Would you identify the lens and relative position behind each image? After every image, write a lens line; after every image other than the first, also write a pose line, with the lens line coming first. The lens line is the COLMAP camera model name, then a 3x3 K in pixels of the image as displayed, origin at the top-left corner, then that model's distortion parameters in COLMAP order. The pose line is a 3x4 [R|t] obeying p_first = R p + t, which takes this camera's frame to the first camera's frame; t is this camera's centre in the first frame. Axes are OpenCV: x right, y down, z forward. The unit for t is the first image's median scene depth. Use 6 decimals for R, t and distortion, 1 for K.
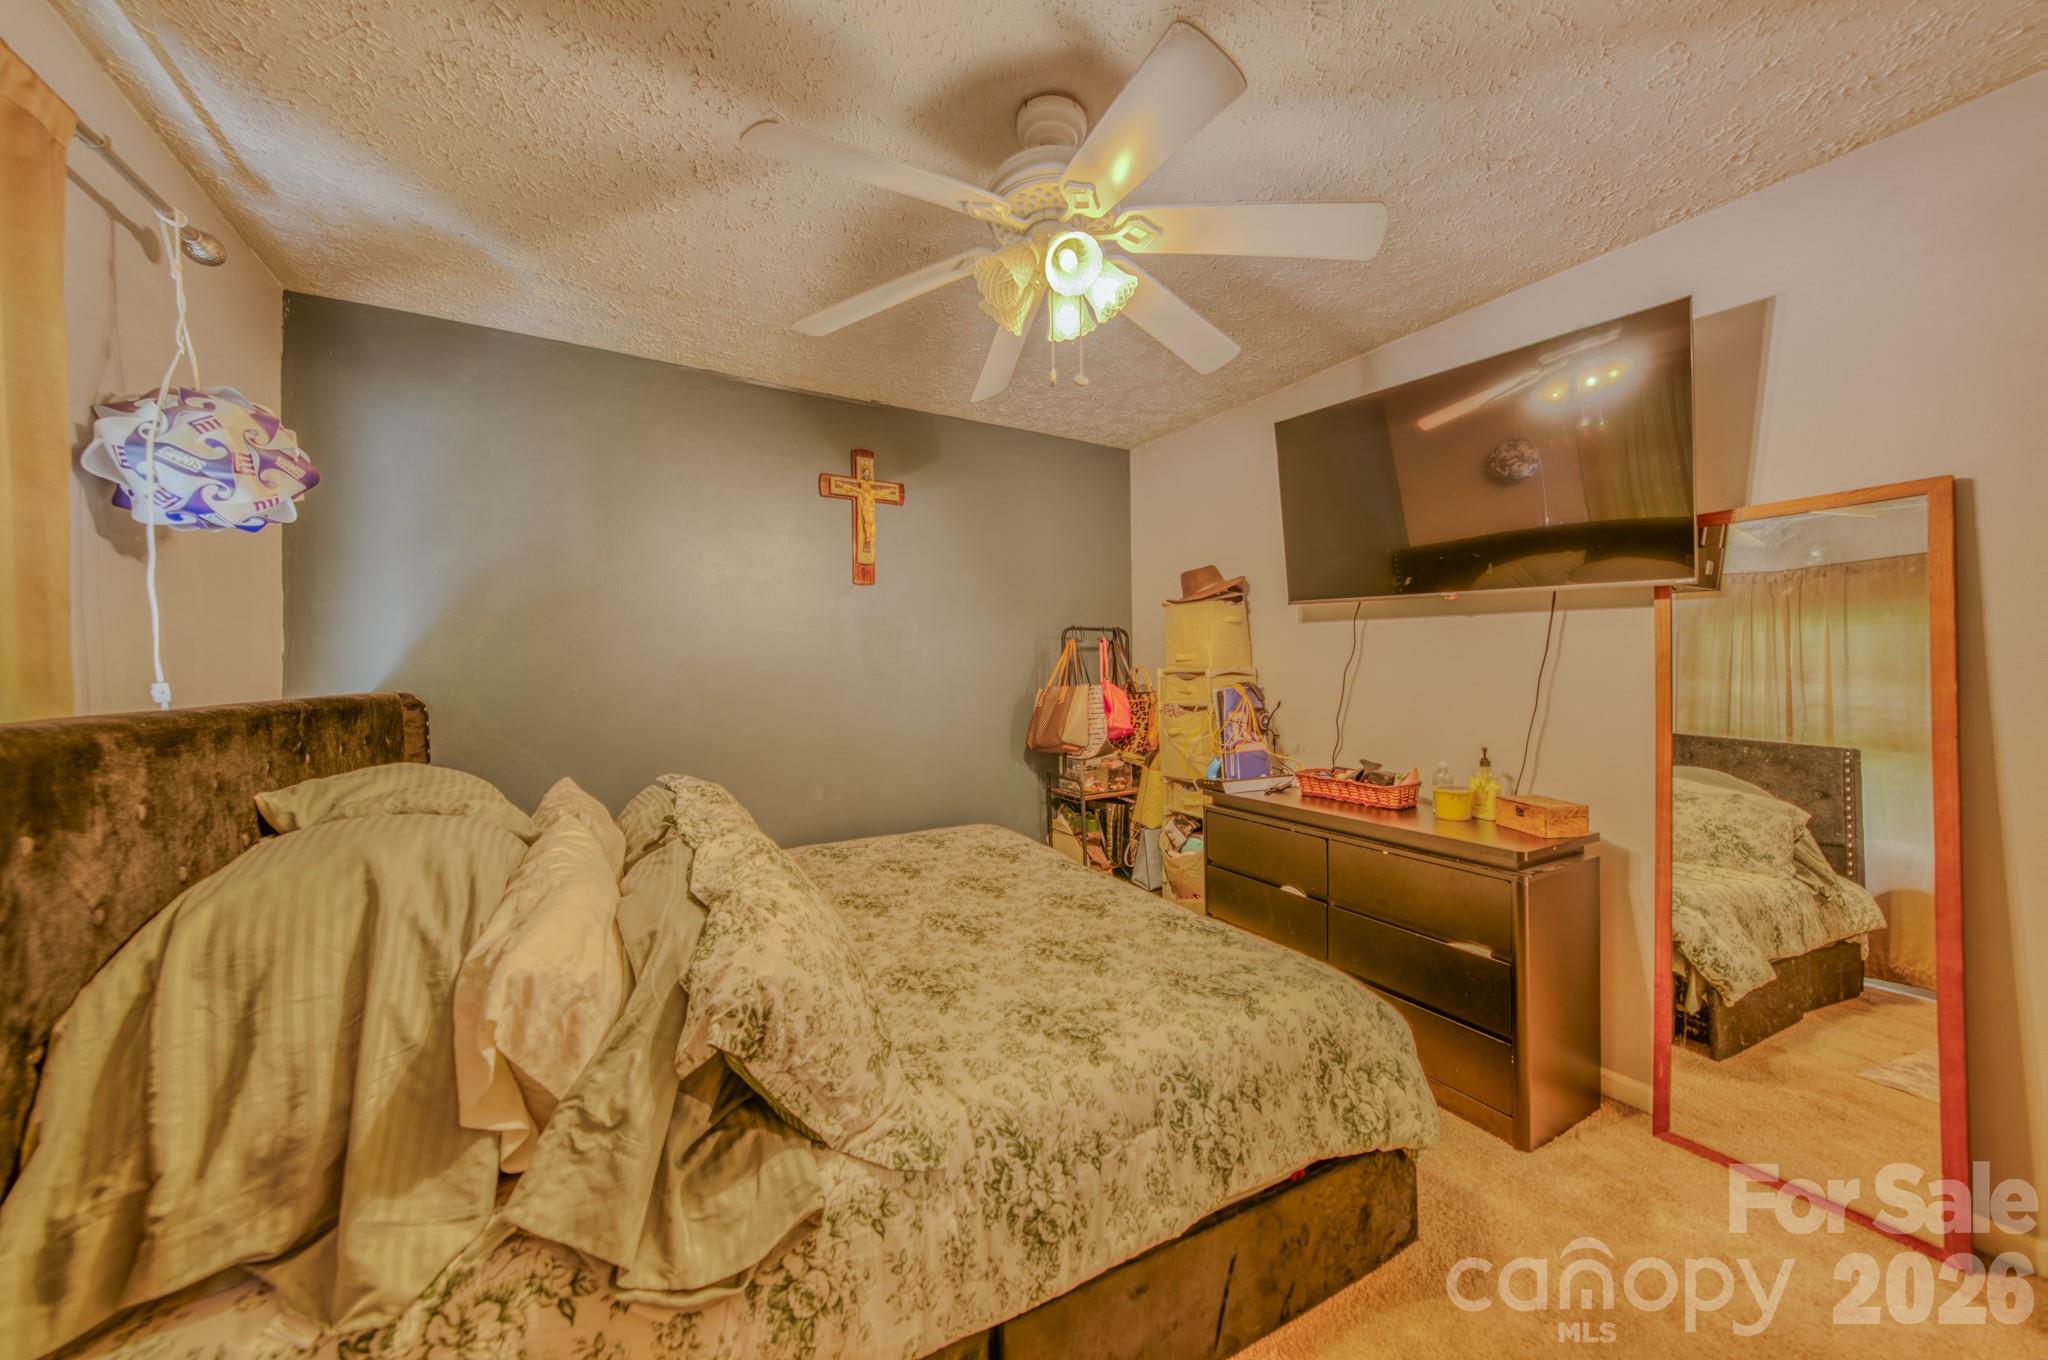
lens RADIAL K [[720.3, 0, 1022.9], [0, 720.3, 669.1], [0, 0, 1]] dist [-0.024876, 0.005830]
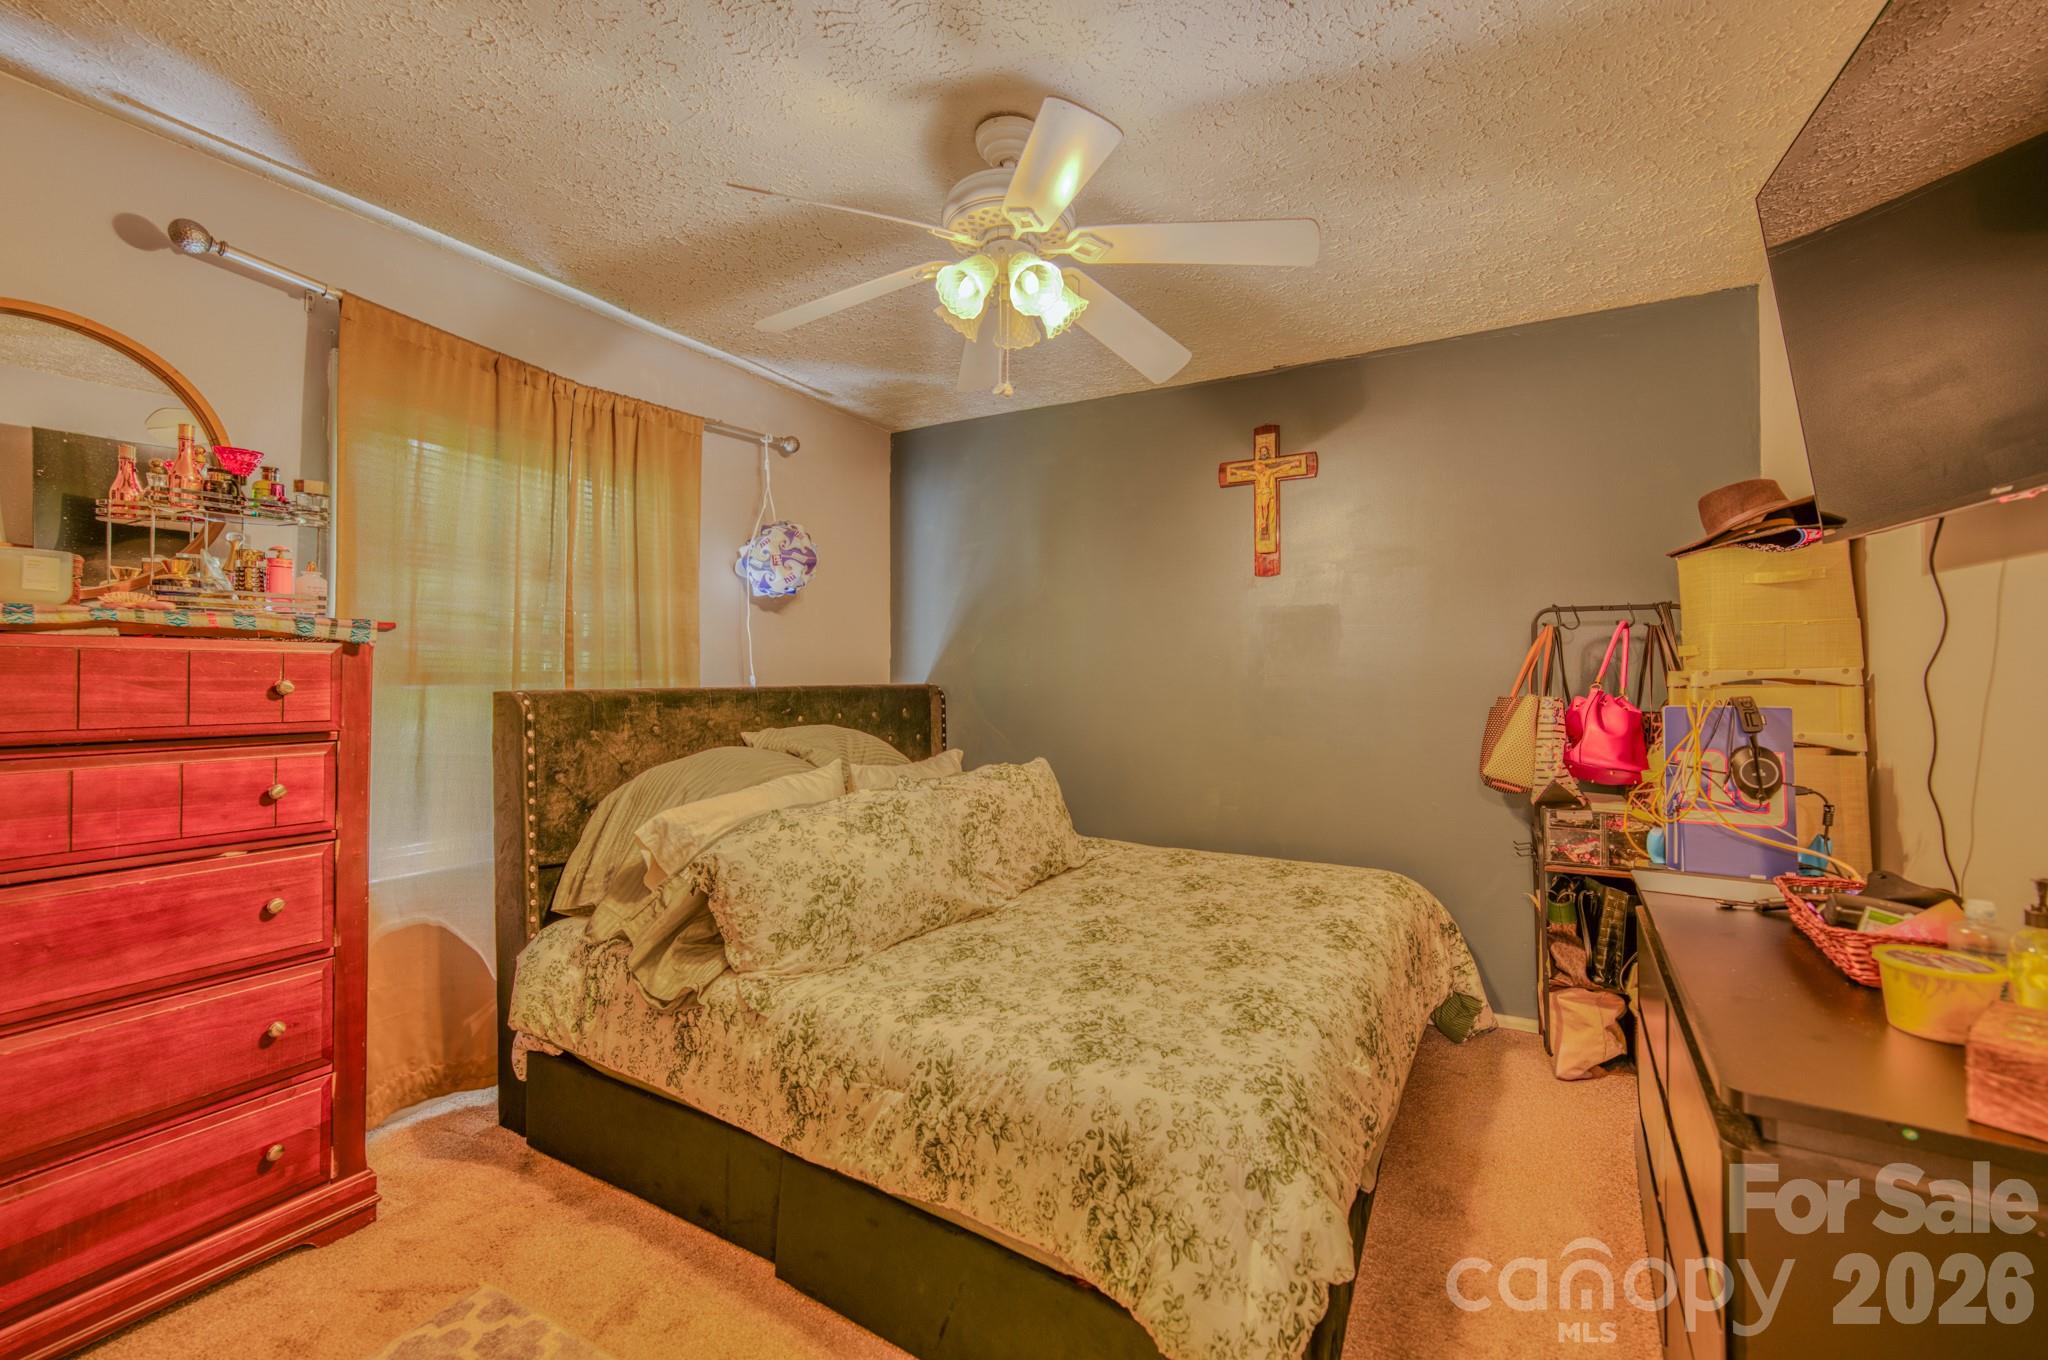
lens RADIAL K [[860.5, 0, 1024.0], [0, 860.5, 680.0], [0, 0, 1]] dist [-0.001953, -0.000141]
pose [[0.482860, 0.013811, -0.875589, 1.268477], [-0.003941, 0.999900, 0.013598, -0.004073], [0.875689, -0.003115, 0.482866, 0.476541]]
